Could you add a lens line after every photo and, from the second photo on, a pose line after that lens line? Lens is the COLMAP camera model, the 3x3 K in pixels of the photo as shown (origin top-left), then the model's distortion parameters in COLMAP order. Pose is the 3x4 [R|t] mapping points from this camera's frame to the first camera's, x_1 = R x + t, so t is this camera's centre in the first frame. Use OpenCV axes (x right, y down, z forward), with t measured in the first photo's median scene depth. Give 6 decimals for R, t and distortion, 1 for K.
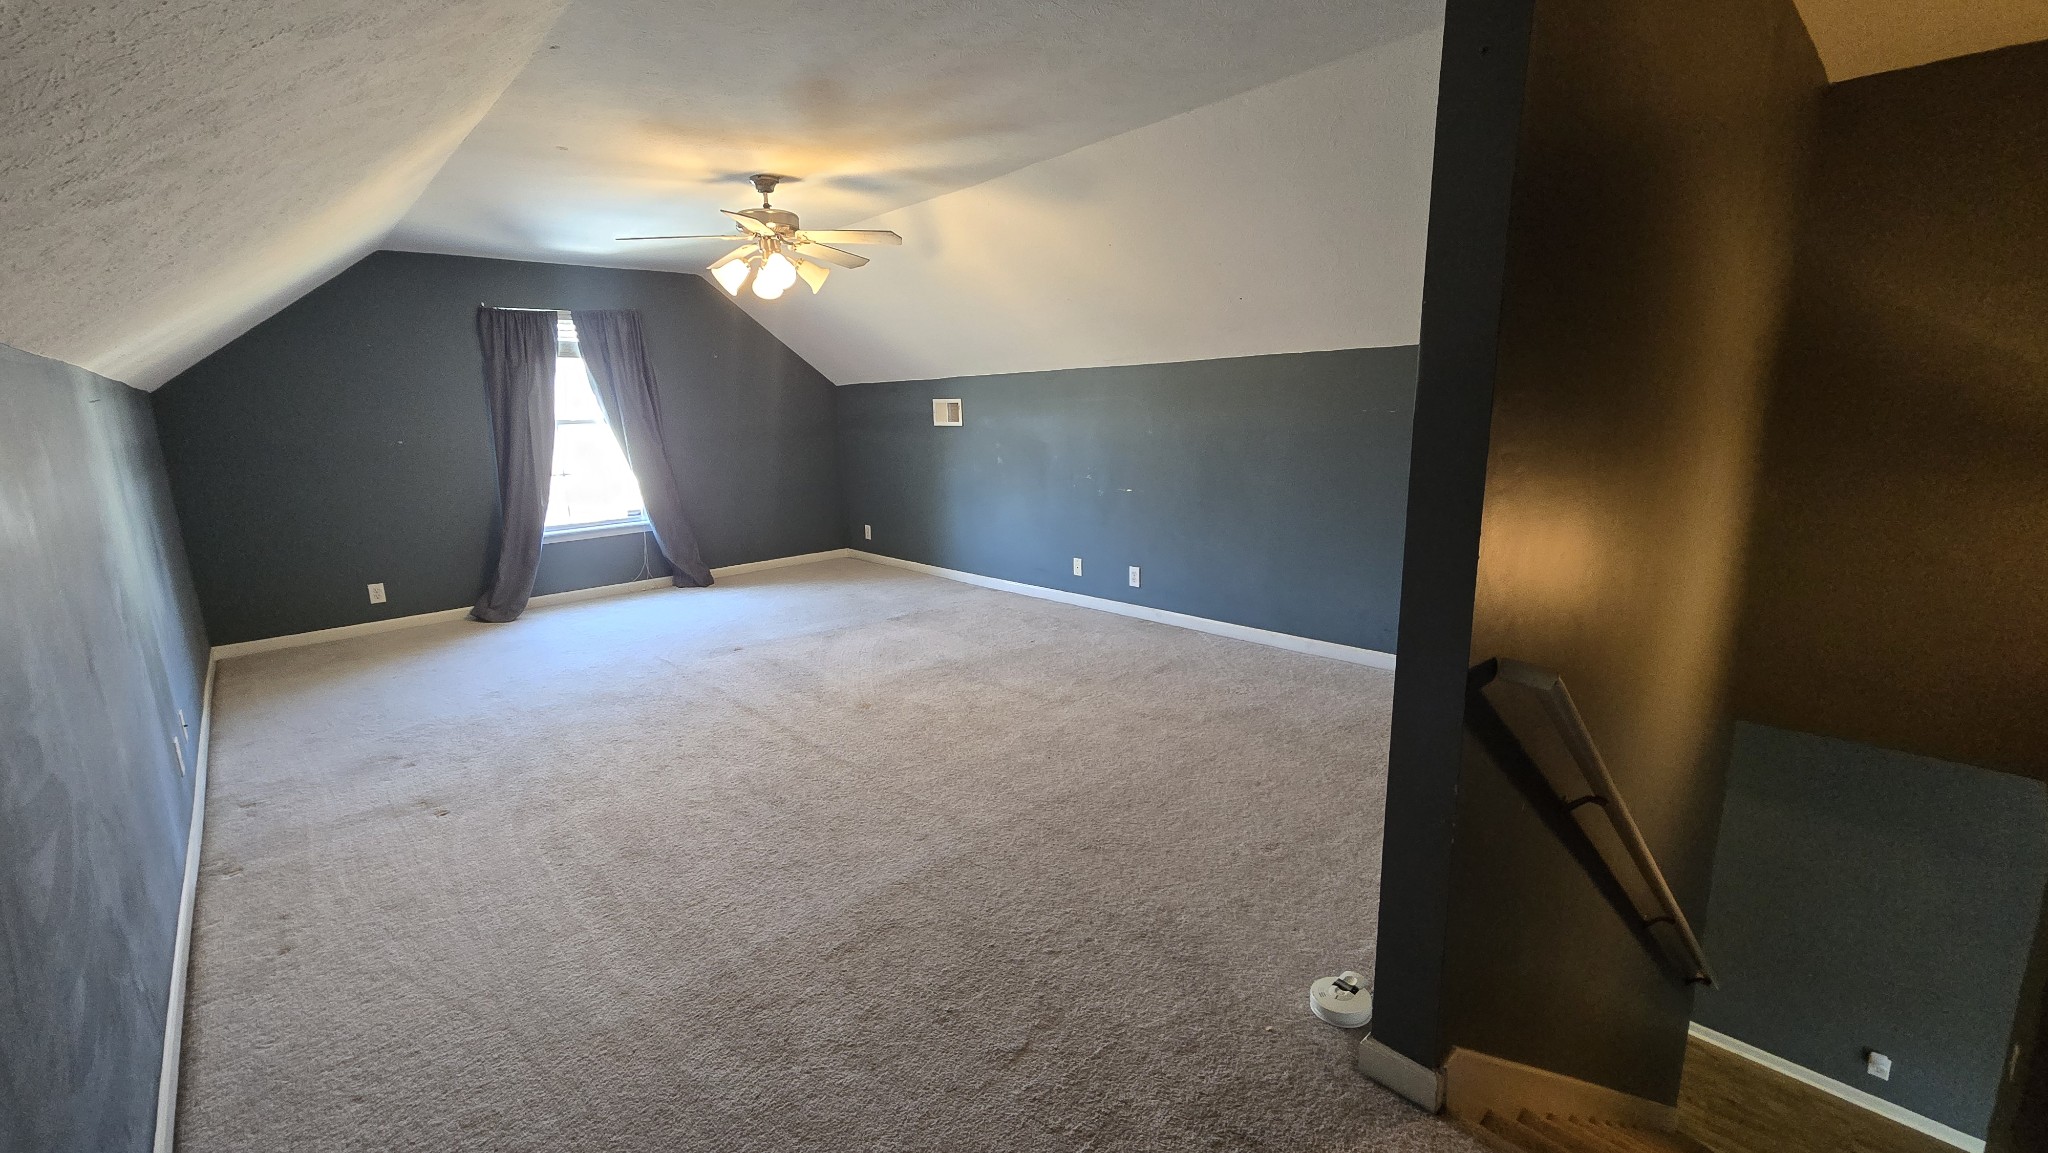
lens RADIAL K [[837.4, 0, 1025.2], [0, 837.4, 581.4], [0, 0, 1]] dist [0.004767, -0.000262]
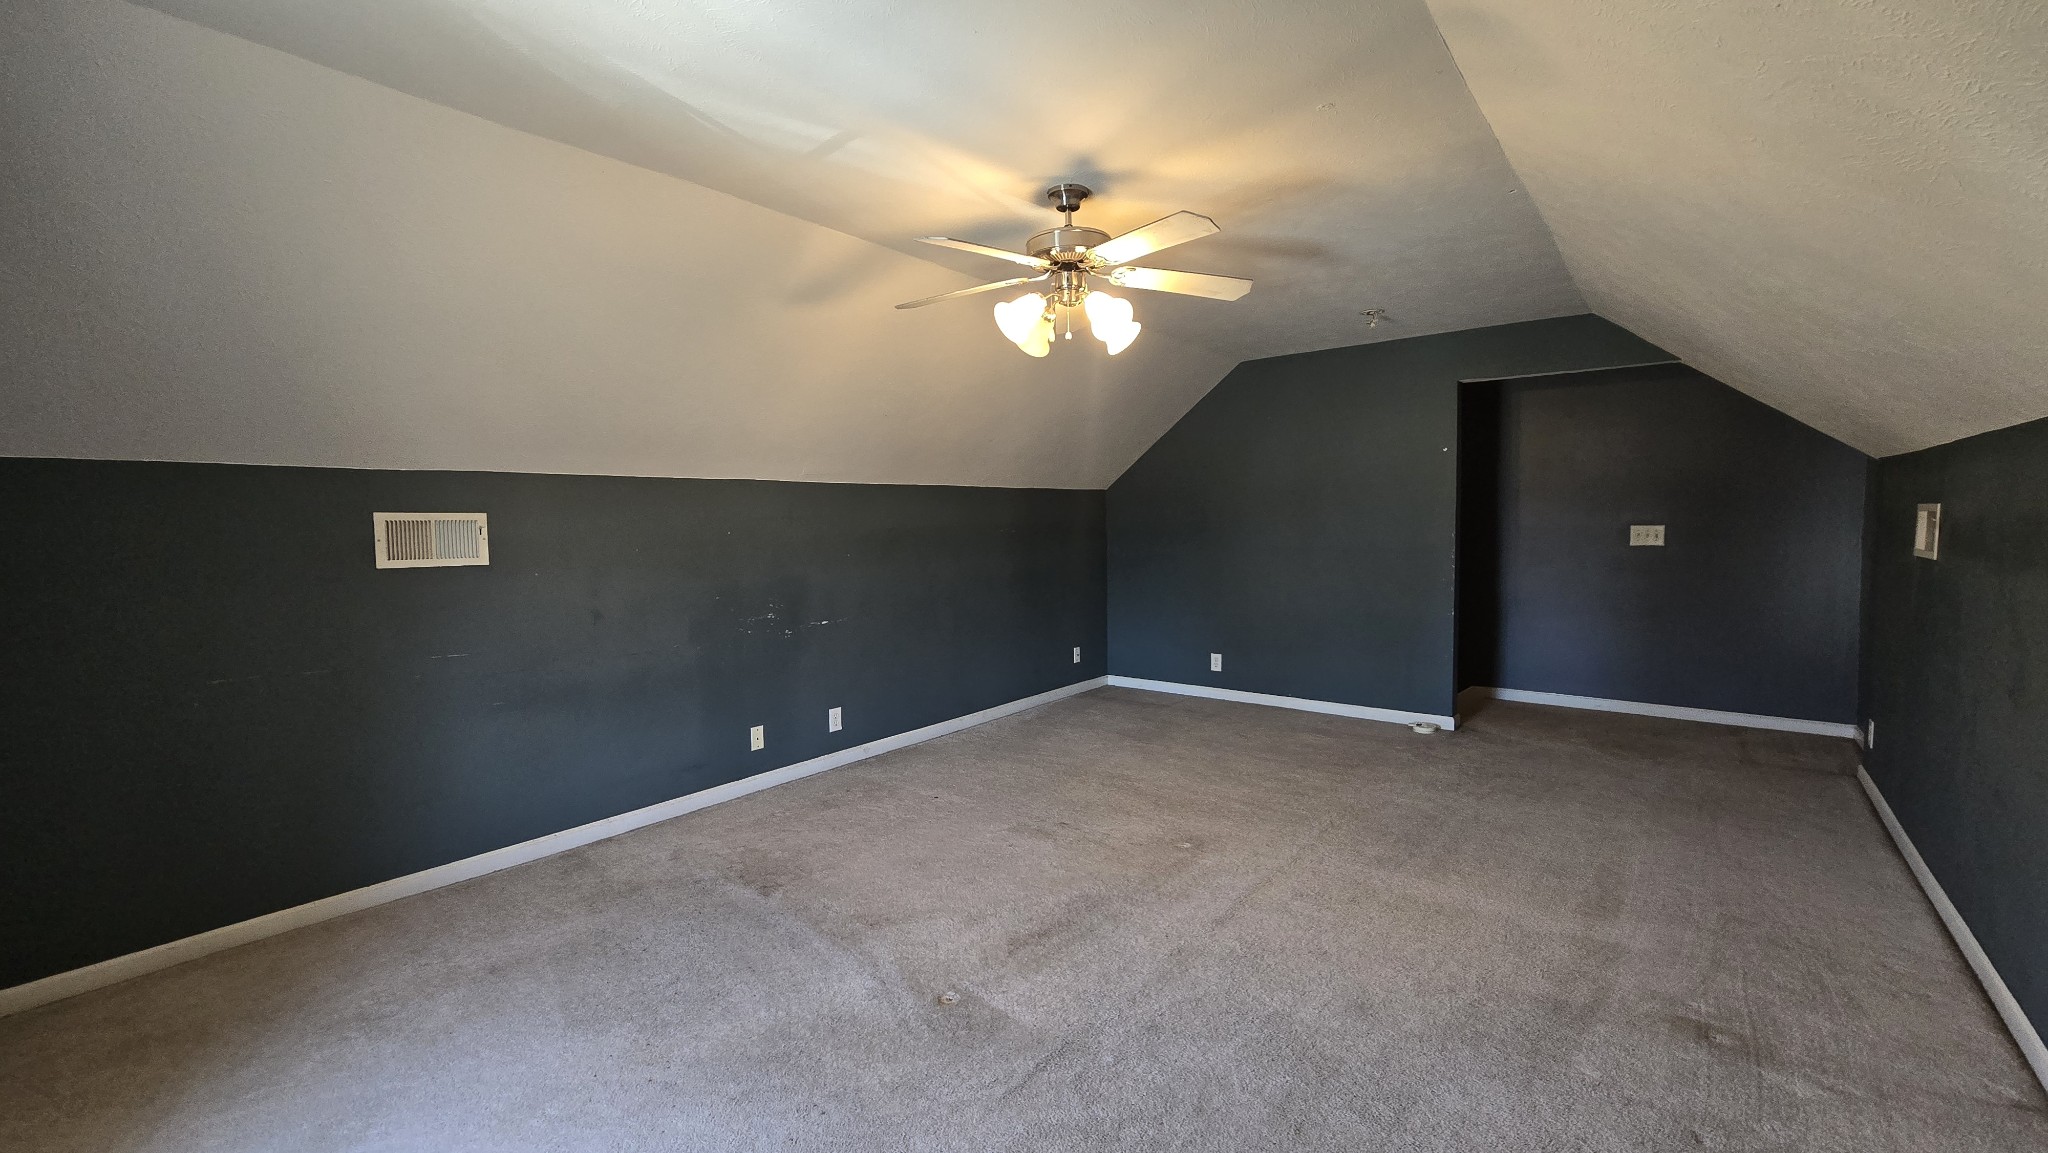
lens RADIAL K [[837.4, 0, 1024.4], [0, 837.4, 567.6], [0, 0, 1]] dist [0.004767, -0.000262]
pose [[-0.148775, -0.016026, 0.988741, -0.814414], [0.224745, 0.973155, 0.049591, -0.170655], [-0.962993, 0.229593, -0.141180, 0.962538]]
